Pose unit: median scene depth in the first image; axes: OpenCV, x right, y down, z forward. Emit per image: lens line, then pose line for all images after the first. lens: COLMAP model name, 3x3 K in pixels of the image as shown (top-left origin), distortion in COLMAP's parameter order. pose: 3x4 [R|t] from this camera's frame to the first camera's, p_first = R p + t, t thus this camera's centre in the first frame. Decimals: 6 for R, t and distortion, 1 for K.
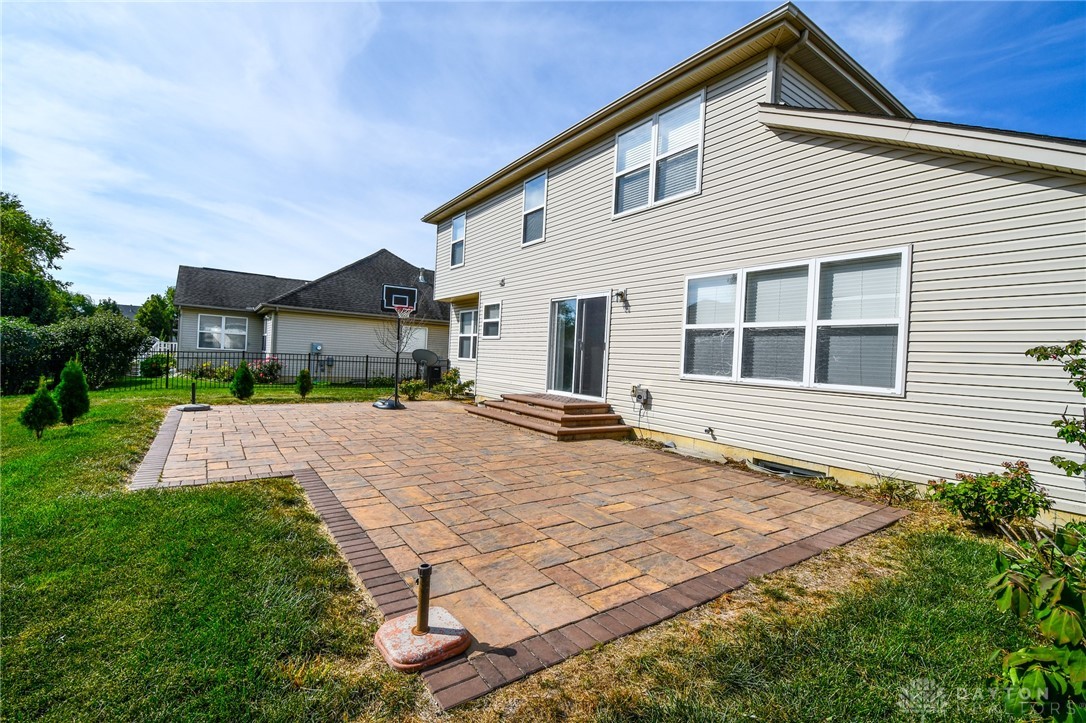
lens RADIAL K [[474.3, 0, 542.2], [0, 474.3, 354.0], [0, 0, 1]] dist [-0.009251, -0.000319]
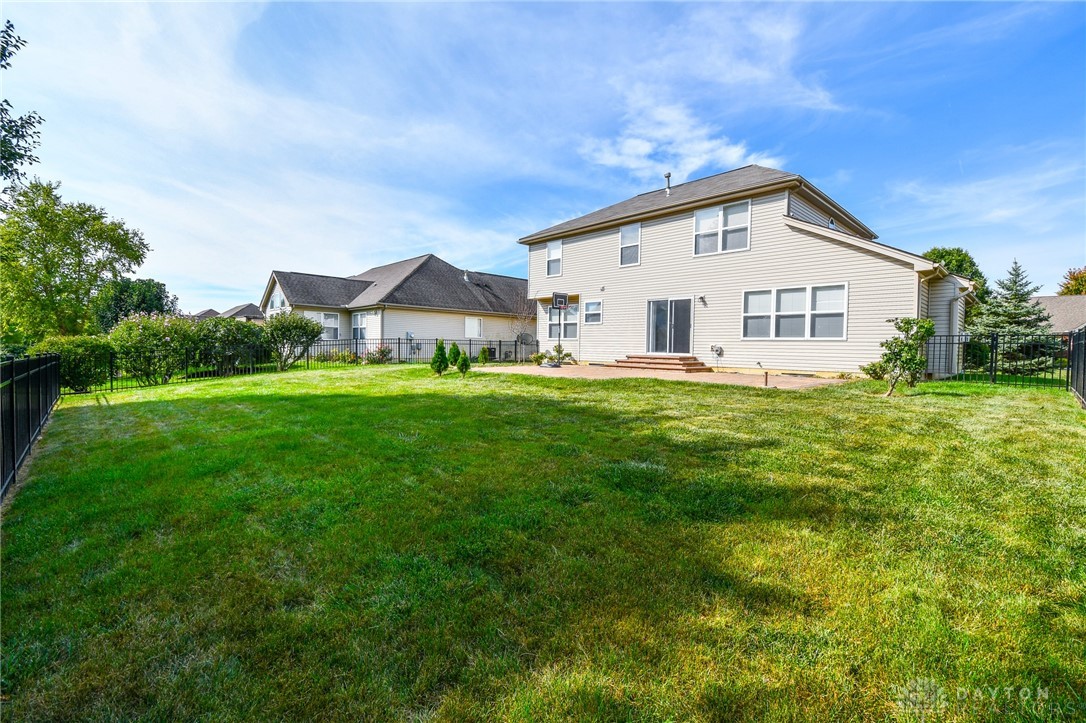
lens RADIAL K [[474.3, 0, 535.3], [0, 474.3, 354.4], [0, 0, 1]] dist [-0.009251, -0.000319]
pose [[0.989870, -0.033684, 0.137921, -0.735163], [0.029769, 0.999096, 0.030348, 0.021351], [-0.138818, -0.025935, 0.989978, -0.762344]]
